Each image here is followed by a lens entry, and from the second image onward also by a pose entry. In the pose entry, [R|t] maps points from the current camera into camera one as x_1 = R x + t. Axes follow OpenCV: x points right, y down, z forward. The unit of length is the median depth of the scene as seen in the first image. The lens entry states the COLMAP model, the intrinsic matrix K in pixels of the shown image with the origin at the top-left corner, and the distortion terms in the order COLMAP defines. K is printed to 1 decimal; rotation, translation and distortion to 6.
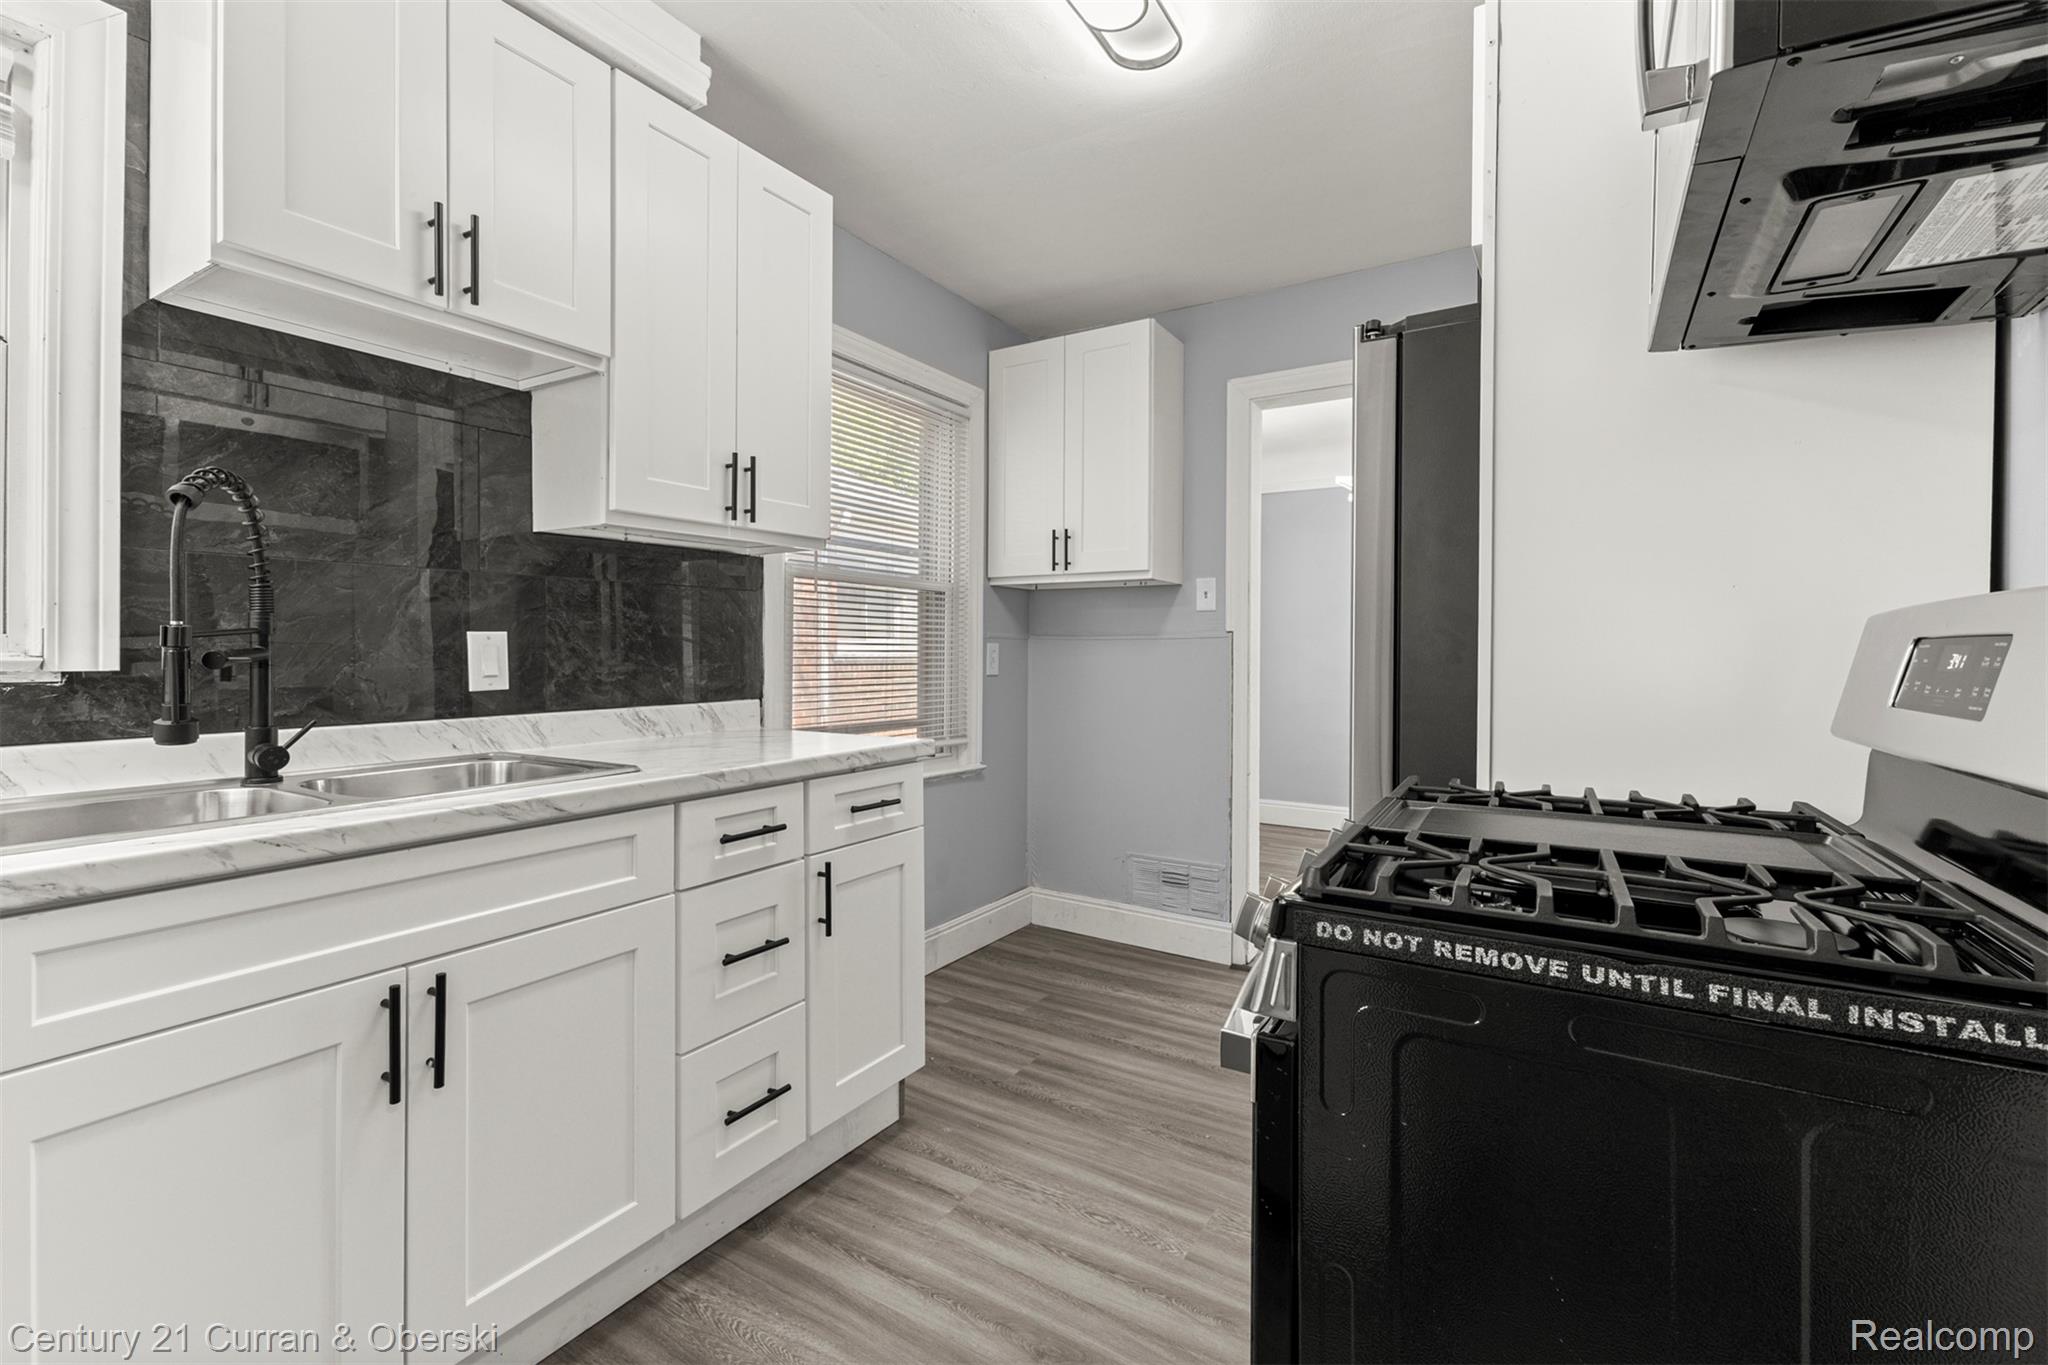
lens RADIAL K [[897.4, 0, 1026.1], [0, 897.4, 646.5], [0, 0, 1]] dist [0.008954, 0.000276]
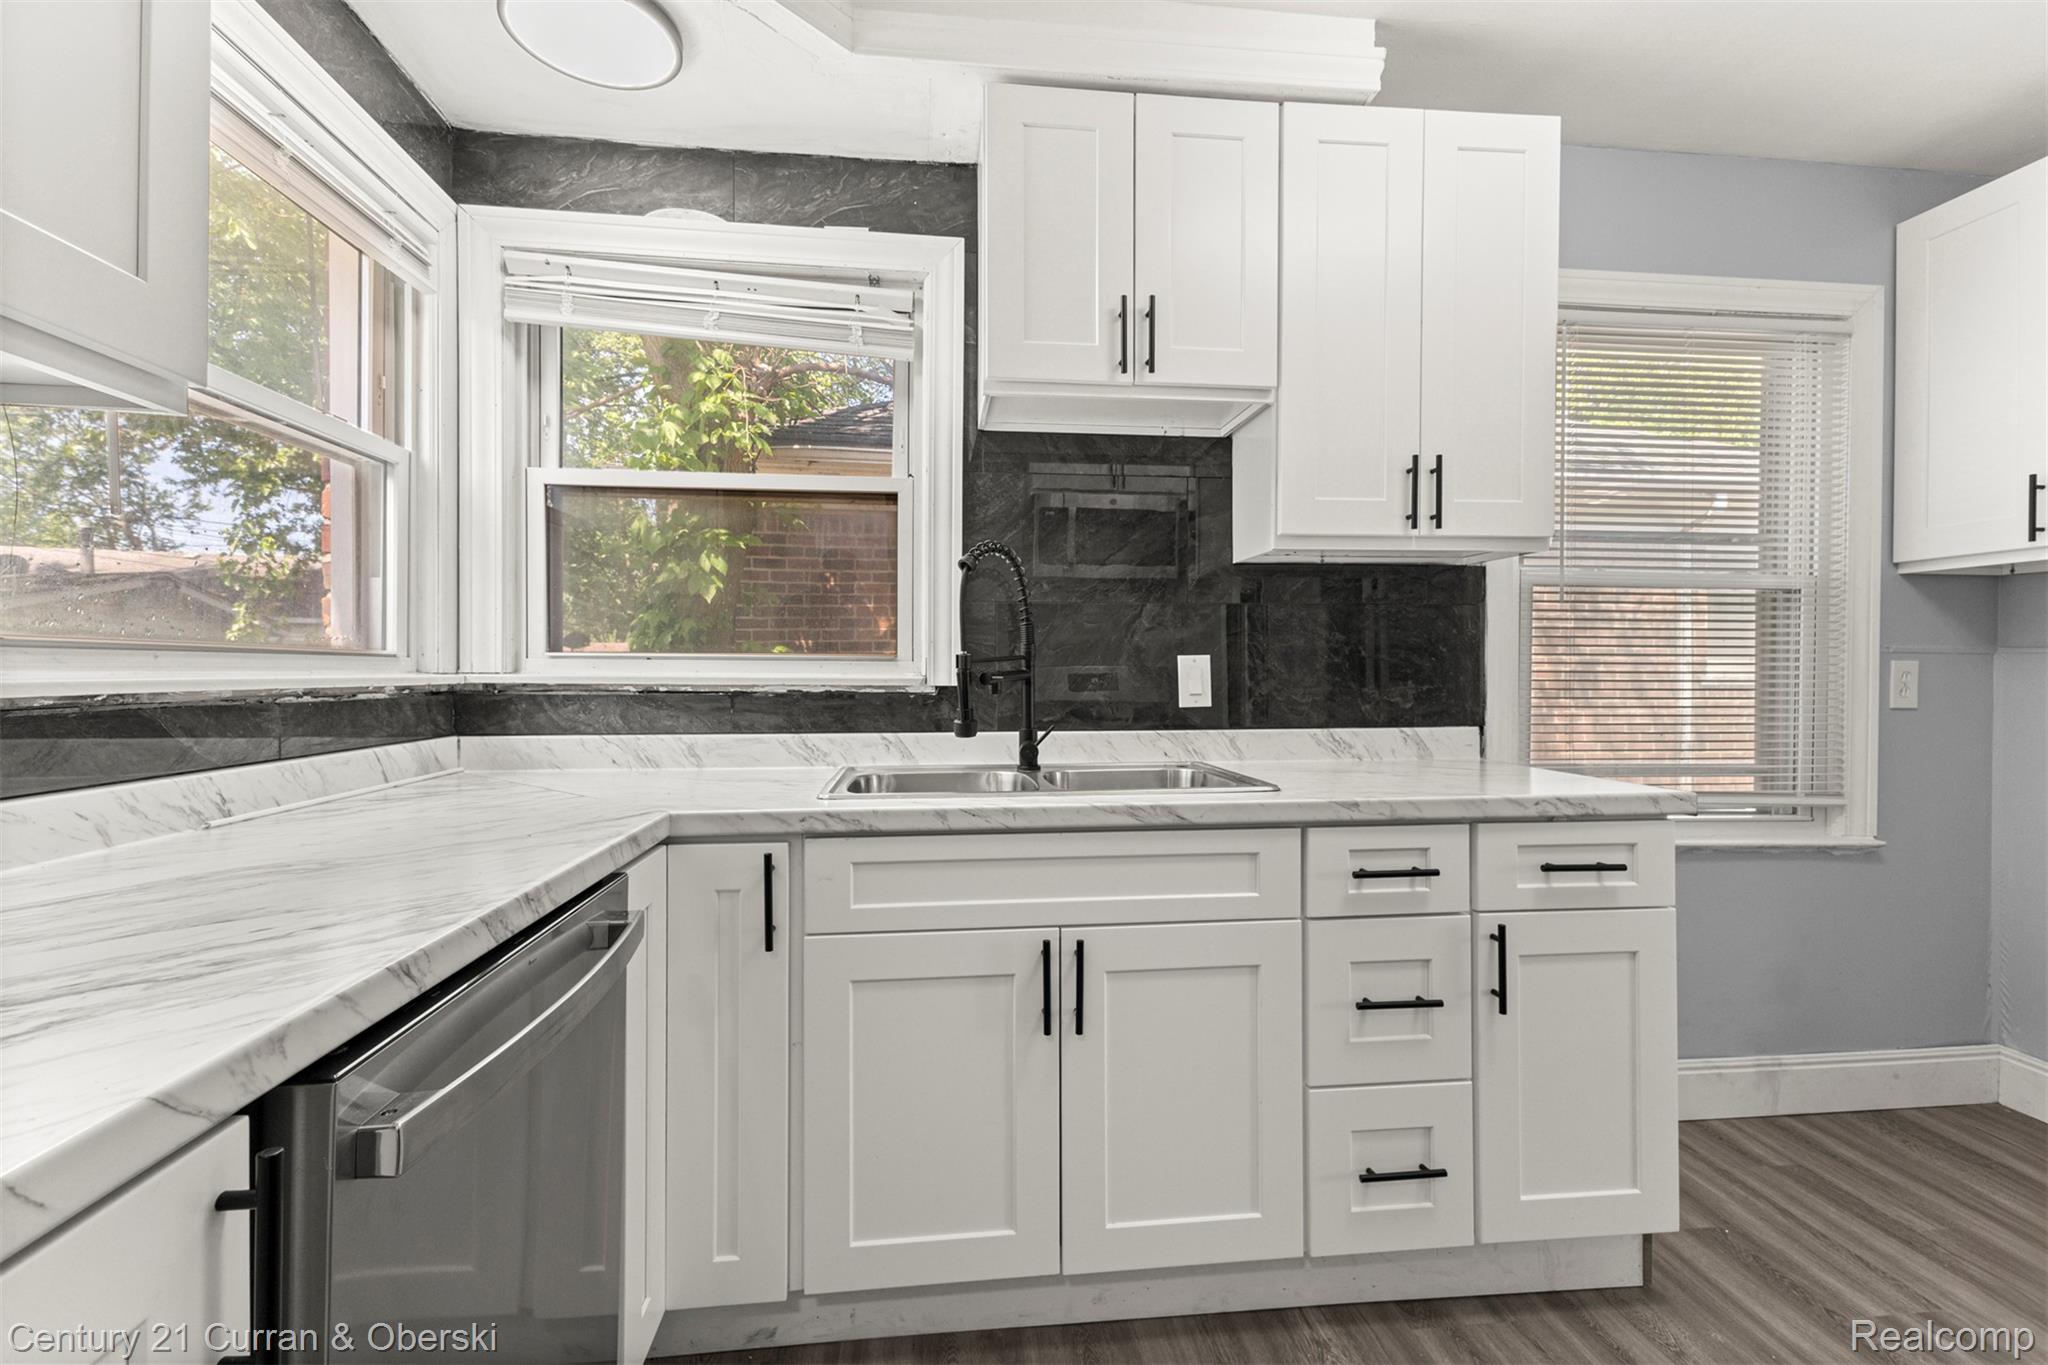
lens RADIAL K [[883.6, 0, 1022.0], [0, 883.6, 672.3], [0, 0, 1]] dist [0.011059, -0.000661]
pose [[0.617681, -0.000871, -0.786428, 0.143502], [0.004055, 0.999990, 0.002078, 0.001859], [0.786418, -0.004473, 0.617679, 0.133368]]
